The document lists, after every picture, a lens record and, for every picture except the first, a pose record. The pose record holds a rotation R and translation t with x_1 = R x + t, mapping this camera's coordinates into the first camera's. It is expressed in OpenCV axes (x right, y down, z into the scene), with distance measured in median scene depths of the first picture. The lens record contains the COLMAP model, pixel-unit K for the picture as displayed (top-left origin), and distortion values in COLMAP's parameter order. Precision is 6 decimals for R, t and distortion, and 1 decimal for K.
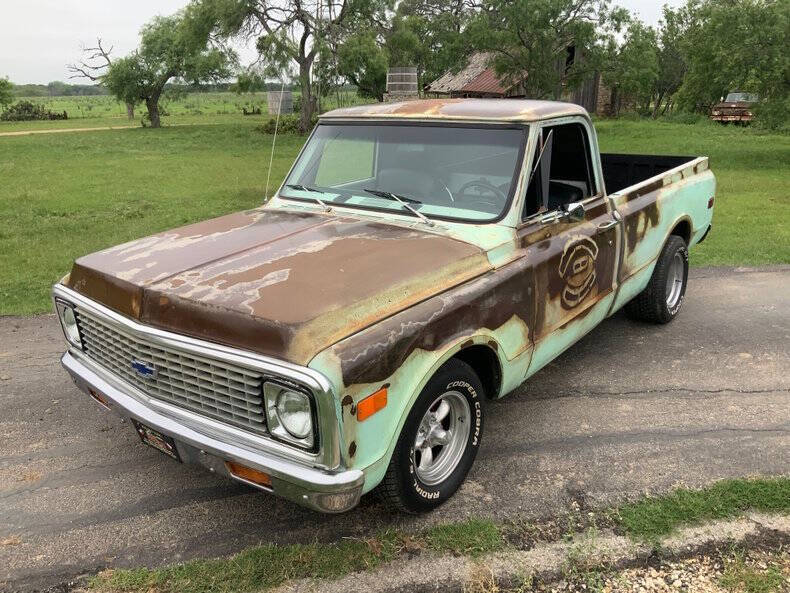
lens RADIAL K [[654.0, 0, 395.0], [0, 654.0, 296.5], [0, 0, 1]] dist [0.072029, -0.128233]
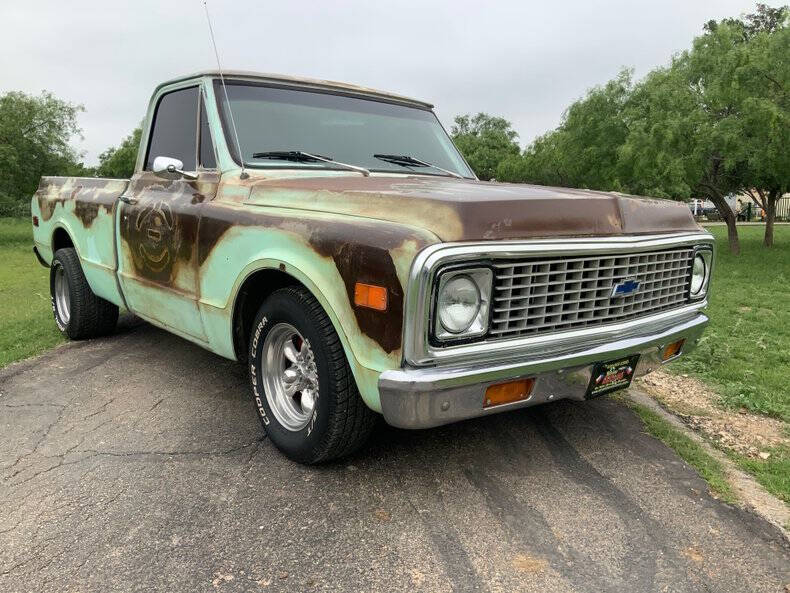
lens RADIAL K [[654.0, 0, 395.0], [0, 654.0, 296.5], [0, 0, 1]] dist [0.072029, -0.128233]
pose [[0.199402, -0.122022, 0.972291, -1.088584], [0.281069, 0.957647, 0.062542, -0.021159], [-0.938743, 0.260810, 0.225254, 0.895323]]
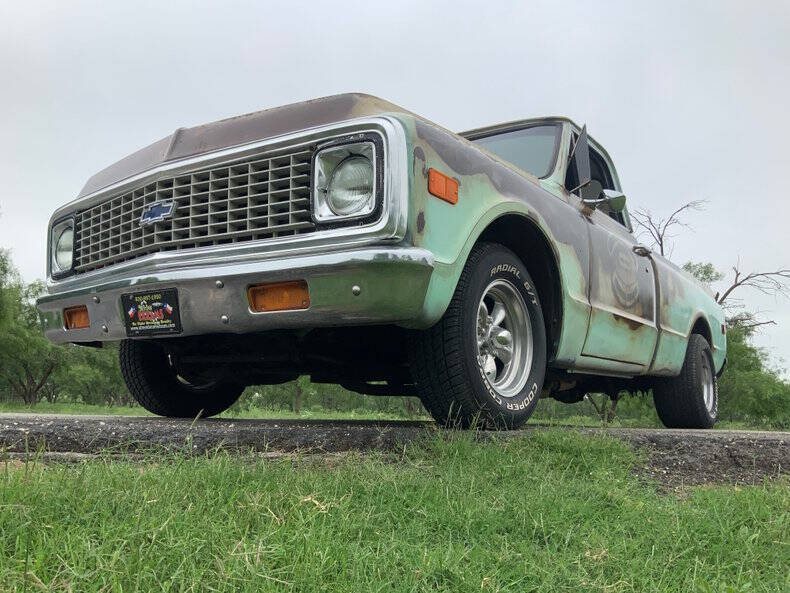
lens RADIAL K [[654.0, 0, 395.0], [0, 654.0, 296.5], [0, 0, 1]] dist [0.072029, -0.128233]
pose [[0.997791, 0.052768, 0.040363, -0.086584], [-0.027809, 0.883504, -0.467597, 0.480650], [-0.060335, 0.465442, 0.883020, 0.231944]]
